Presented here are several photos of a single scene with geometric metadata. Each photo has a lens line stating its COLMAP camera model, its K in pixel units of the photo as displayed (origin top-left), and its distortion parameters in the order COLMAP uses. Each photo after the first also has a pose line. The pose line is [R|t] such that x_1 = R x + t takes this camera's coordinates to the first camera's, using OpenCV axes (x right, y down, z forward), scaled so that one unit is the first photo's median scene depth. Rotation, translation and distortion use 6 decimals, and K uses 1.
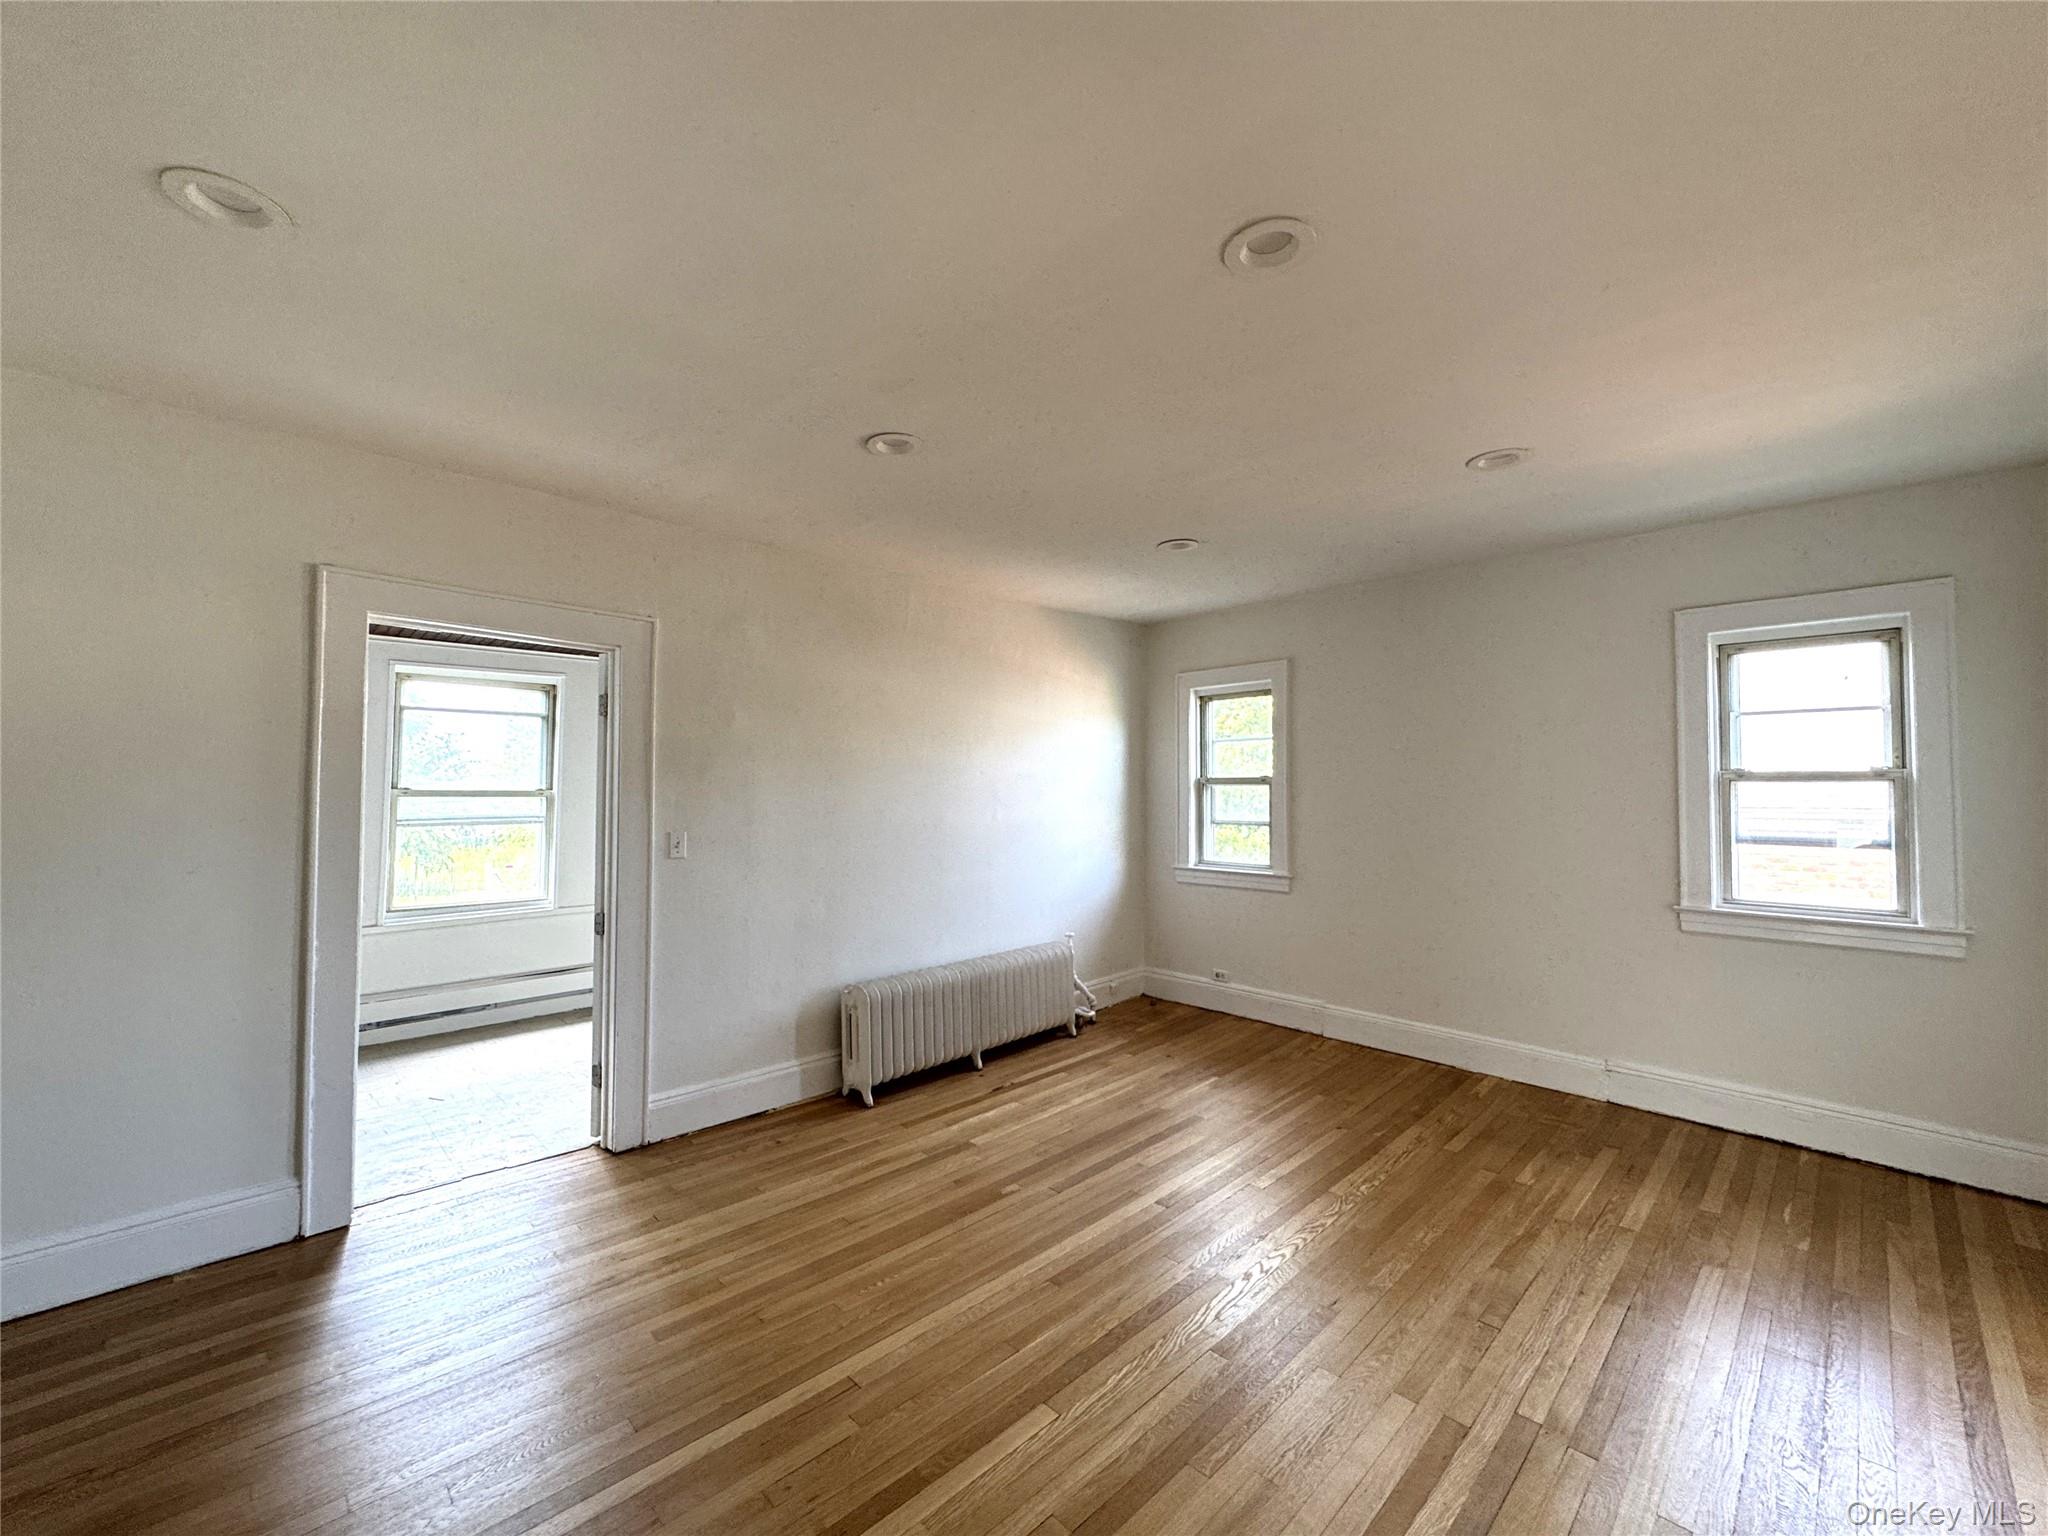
lens RADIAL K [[818.1, 0, 1023.2], [0, 818.1, 769.5], [0, 0, 1]] dist [-0.002115, -0.000243]
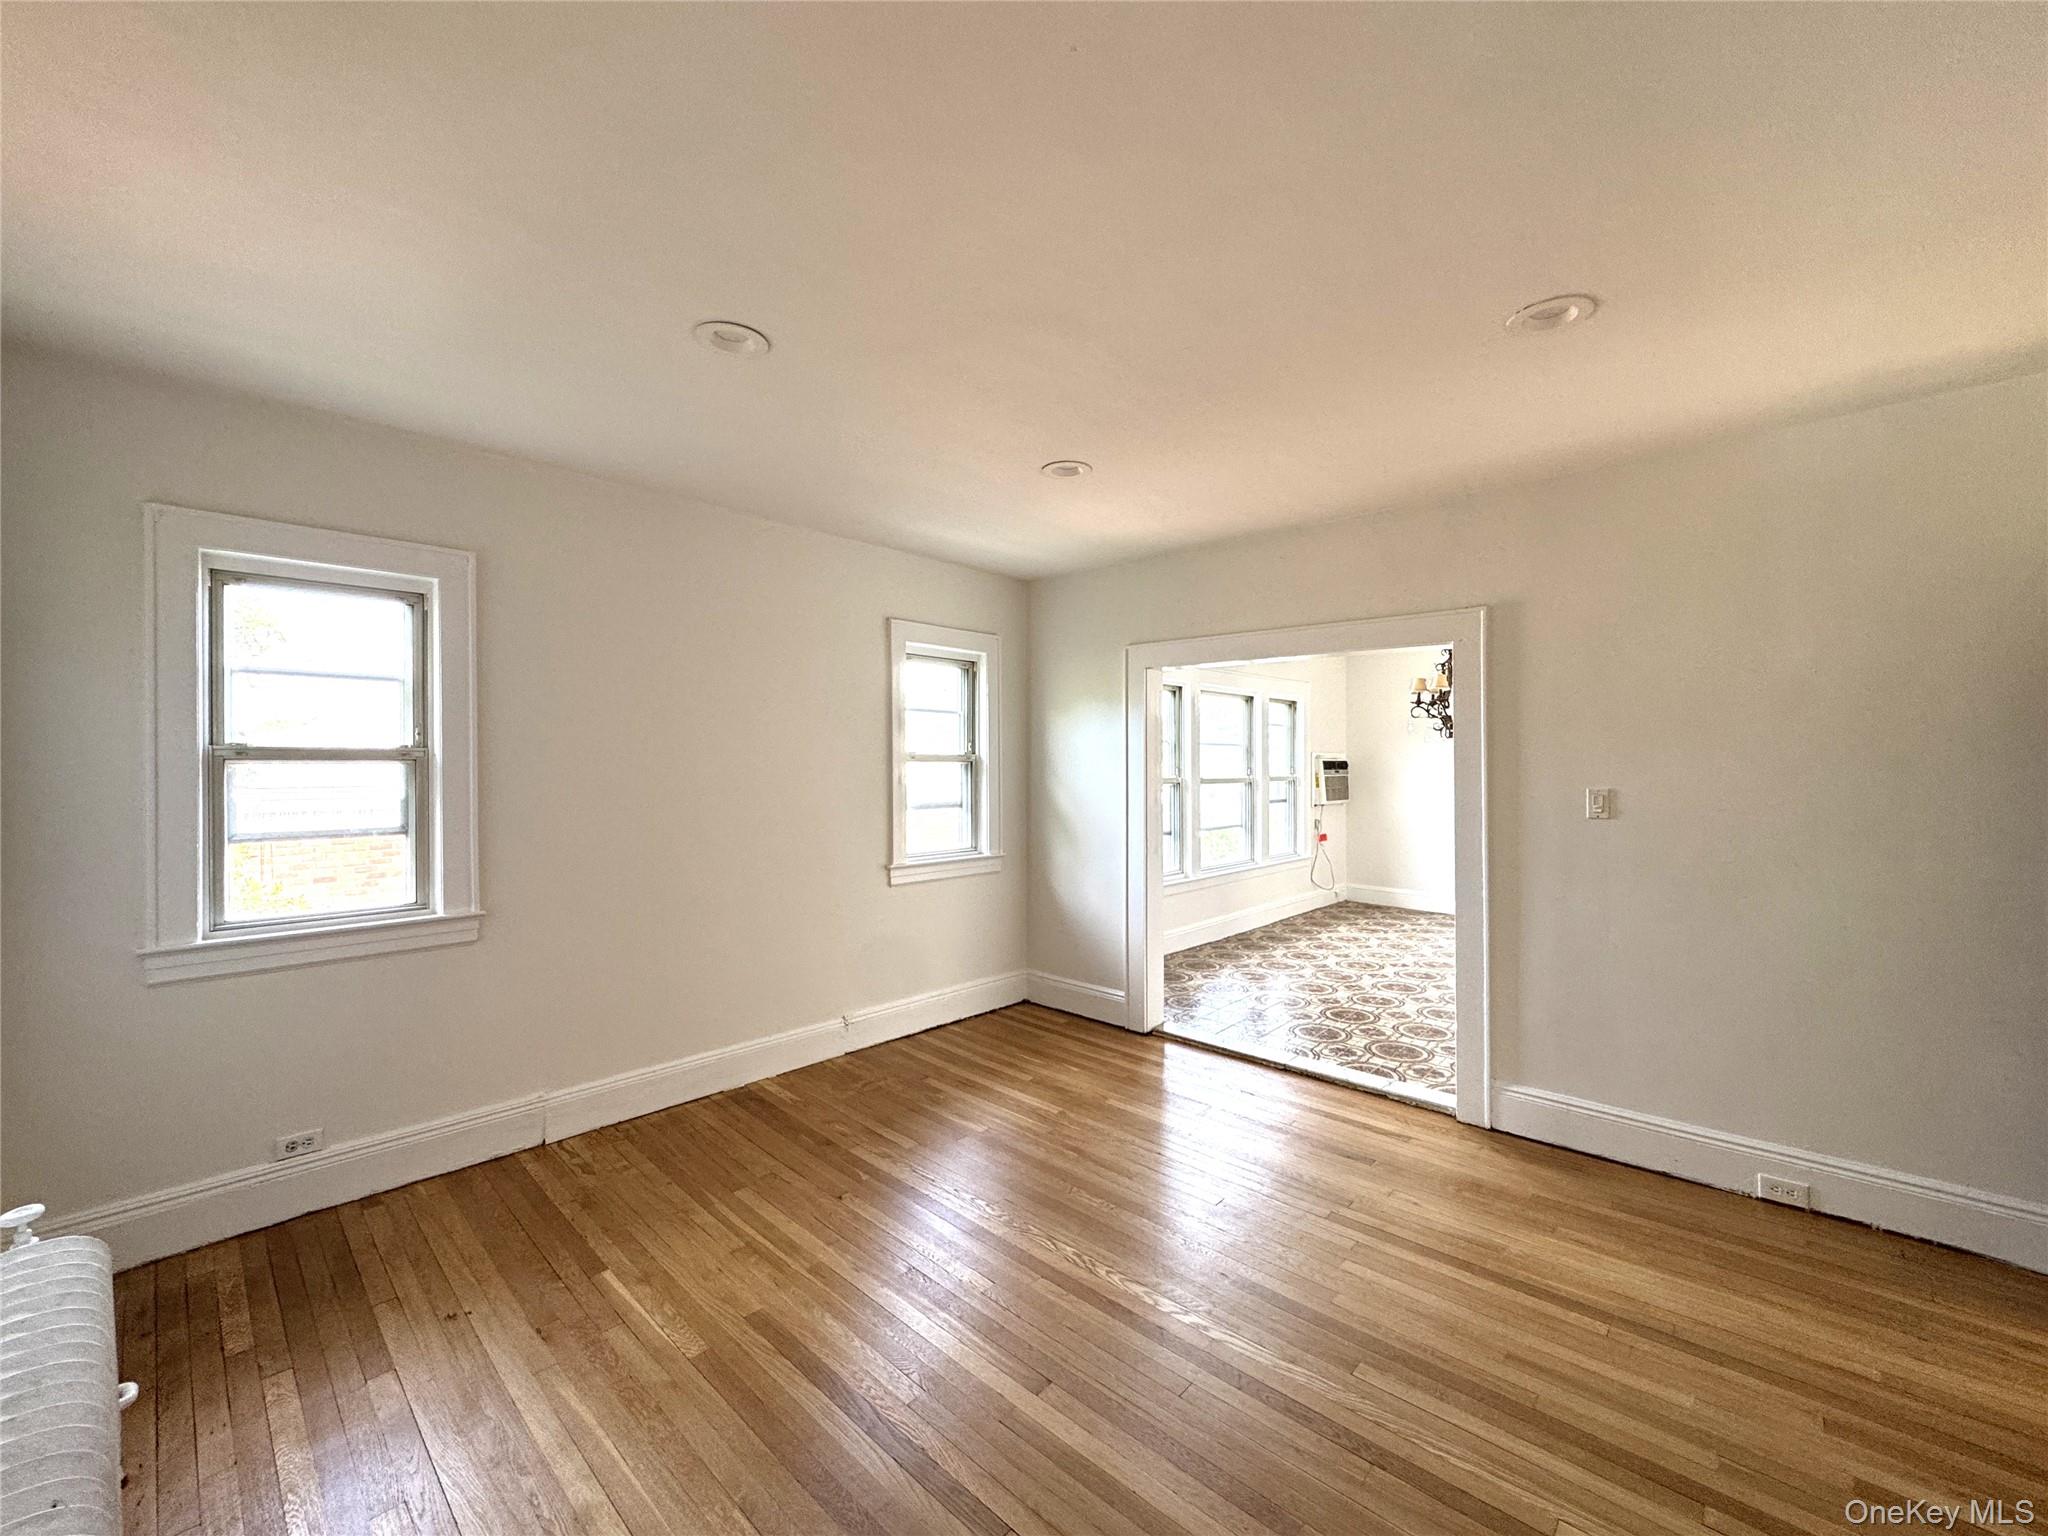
lens RADIAL K [[818.1, 0, 1023.2], [0, 818.1, 769.5], [0, 0, 1]] dist [-0.002115, -0.000243]
pose [[-0.052215, -0.004156, 0.998627, -0.391575], [-0.022392, 0.999745, 0.002990, 0.017484], [-0.998385, -0.022205, -0.052295, 0.832810]]
